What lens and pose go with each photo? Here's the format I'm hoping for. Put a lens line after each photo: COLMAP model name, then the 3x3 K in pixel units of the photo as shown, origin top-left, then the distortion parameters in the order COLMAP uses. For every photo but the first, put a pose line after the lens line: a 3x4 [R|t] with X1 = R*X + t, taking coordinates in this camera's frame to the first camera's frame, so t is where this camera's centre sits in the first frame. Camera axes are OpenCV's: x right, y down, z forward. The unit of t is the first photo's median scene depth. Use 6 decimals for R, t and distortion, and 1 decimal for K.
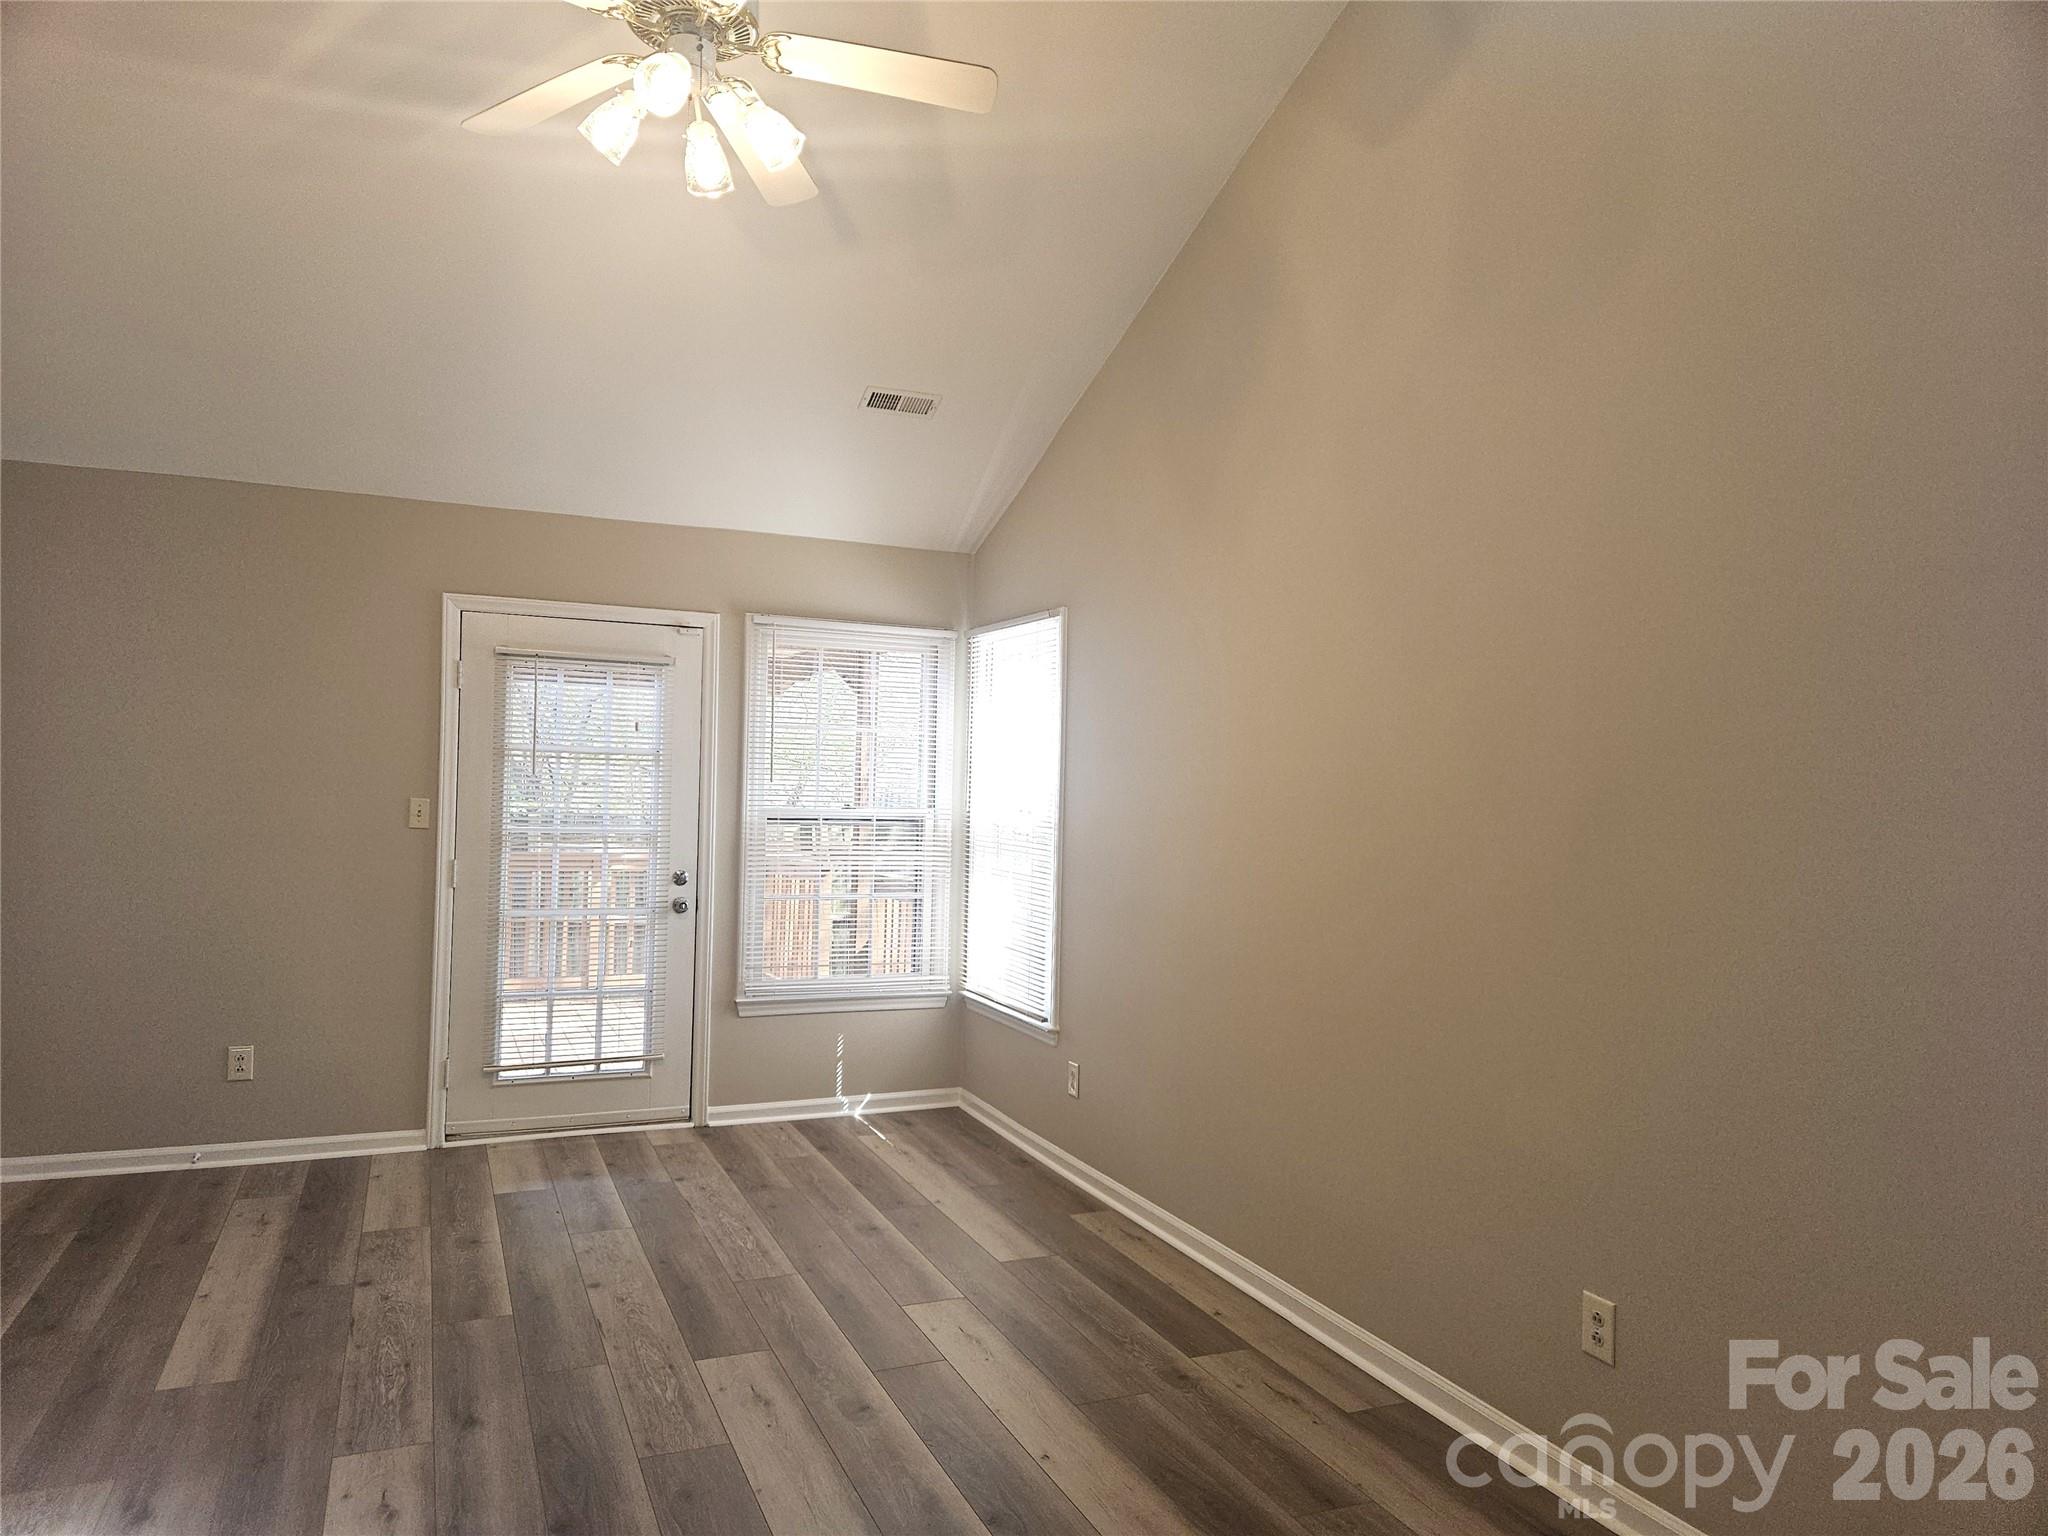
lens RADIAL K [[1316.3, 0, 1035.3], [0, 1316.3, 766.1], [0, 0, 1]] dist [0.067135, -0.045943]
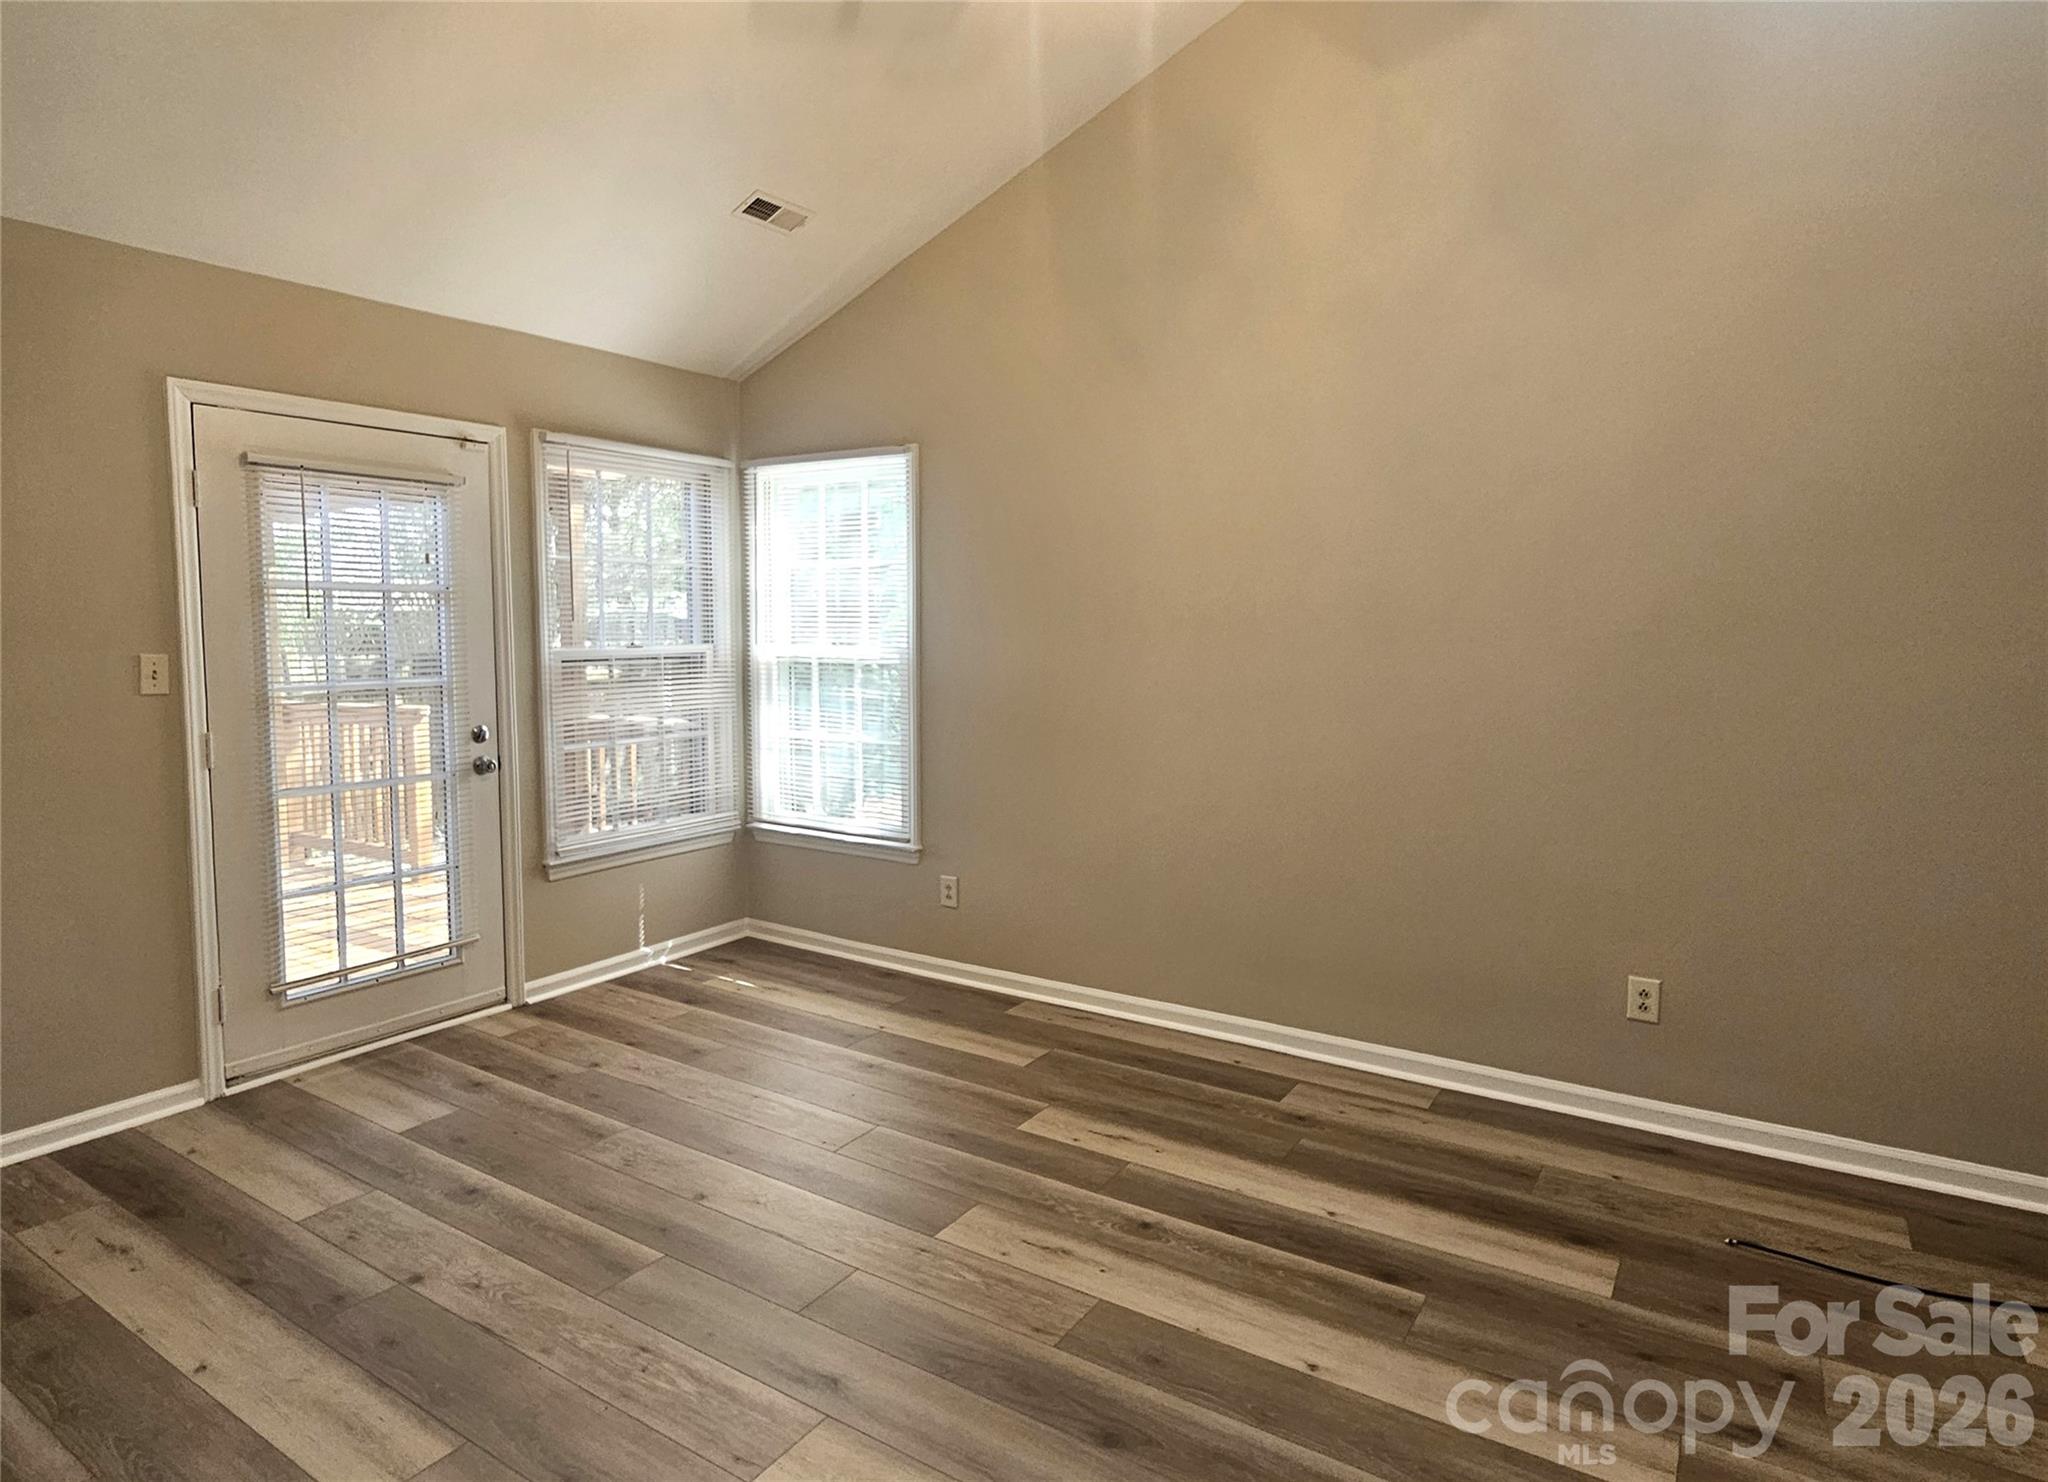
lens RADIAL K [[1118.0, 0, 1021.4], [0, 1118.0, 688.4], [0, 0, 1]] dist [-0.002933, -0.001805]
pose [[0.839461, -0.056777, 0.540445, -0.383460], [0.009450, 0.995902, 0.089948, -0.008250], [-0.543337, -0.070401, 0.836557, 0.207943]]
